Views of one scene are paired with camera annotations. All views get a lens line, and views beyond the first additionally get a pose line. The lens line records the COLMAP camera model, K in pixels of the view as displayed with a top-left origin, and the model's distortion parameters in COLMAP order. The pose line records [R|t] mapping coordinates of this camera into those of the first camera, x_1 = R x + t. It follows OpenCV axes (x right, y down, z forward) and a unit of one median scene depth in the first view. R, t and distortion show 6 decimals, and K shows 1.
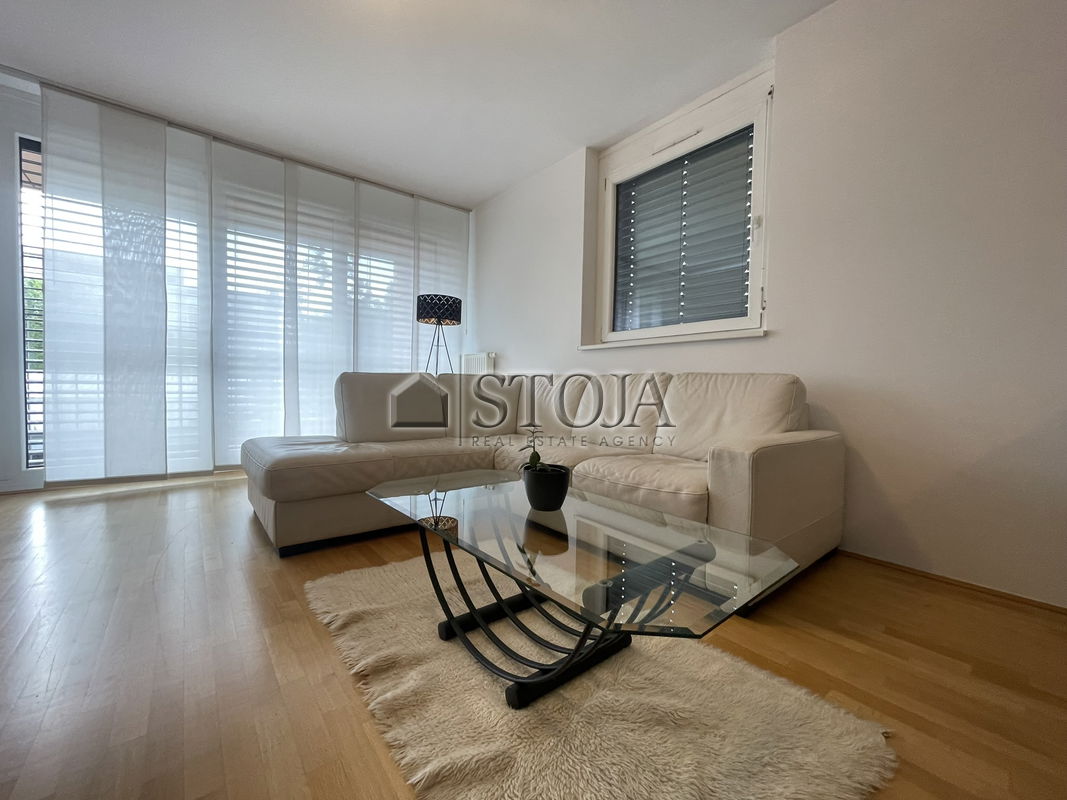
lens RADIAL K [[430.3, 0, 527.7], [0, 430.3, 401.1], [0, 0, 1]] dist [-0.004565, 0.000702]
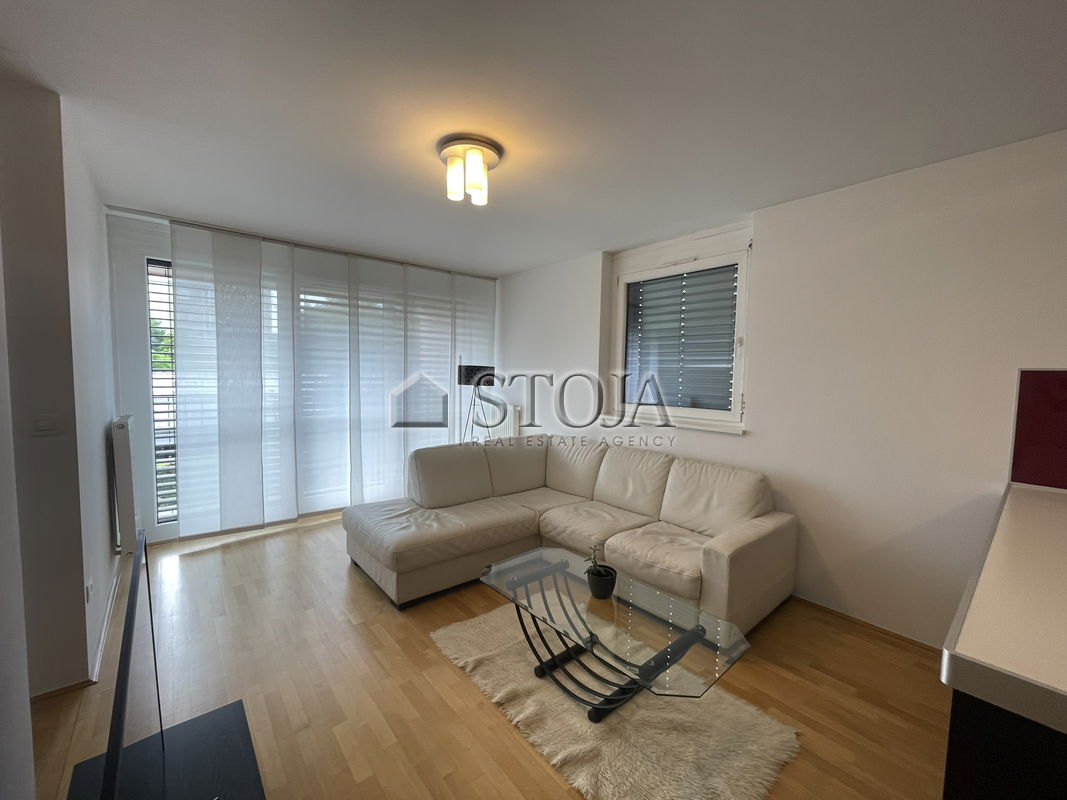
lens RADIAL K [[430.3, 0, 527.7], [0, 430.3, 401.1], [0, 0, 1]] dist [-0.004565, 0.000702]
pose [[0.999779, -0.002299, 0.020905, -0.231441], [0.001713, 0.999605, 0.028041, -0.456183], [-0.020961, -0.027999, 0.999388, -0.504640]]
